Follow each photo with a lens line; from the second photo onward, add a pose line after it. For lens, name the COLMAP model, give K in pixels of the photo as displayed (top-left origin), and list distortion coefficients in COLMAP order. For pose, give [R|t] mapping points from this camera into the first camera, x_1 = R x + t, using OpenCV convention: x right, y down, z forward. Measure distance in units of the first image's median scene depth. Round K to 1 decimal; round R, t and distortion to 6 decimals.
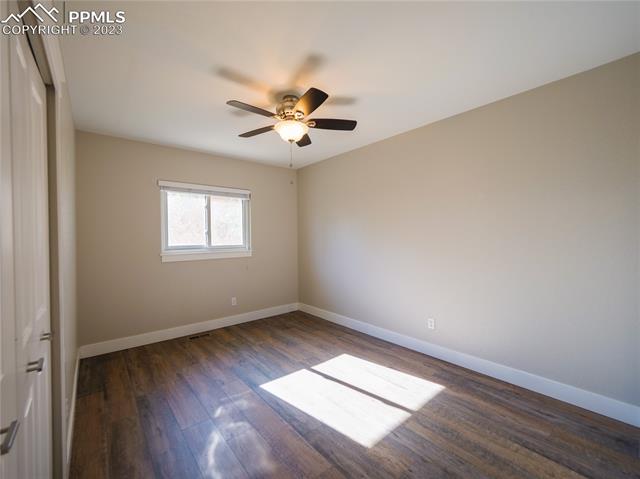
lens RADIAL K [[269.6, 0, 314.3], [0, 269.6, 239.6], [0, 0, 1]] dist [-0.000678, -0.000091]
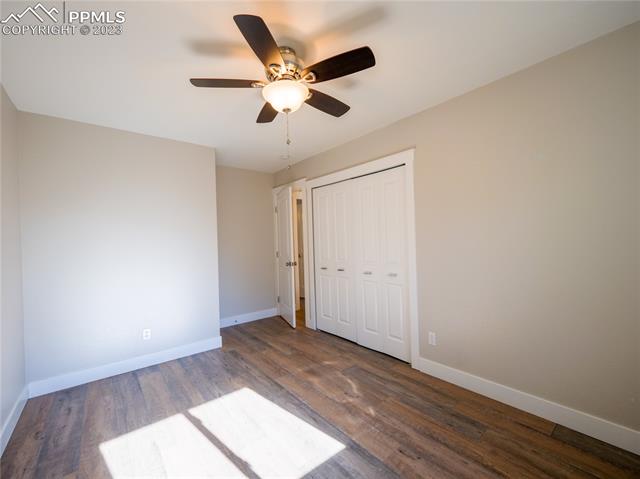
lens RADIAL K [[269.6, 0, 314.3], [0, 269.6, 239.6], [0, 0, 1]] dist [-0.000678, -0.000091]
pose [[-0.999147, 0.039947, 0.010510, -0.183557], [0.040025, 0.999172, 0.007348, -0.018179], [-0.010207, 0.007762, -0.999918, 2.093279]]
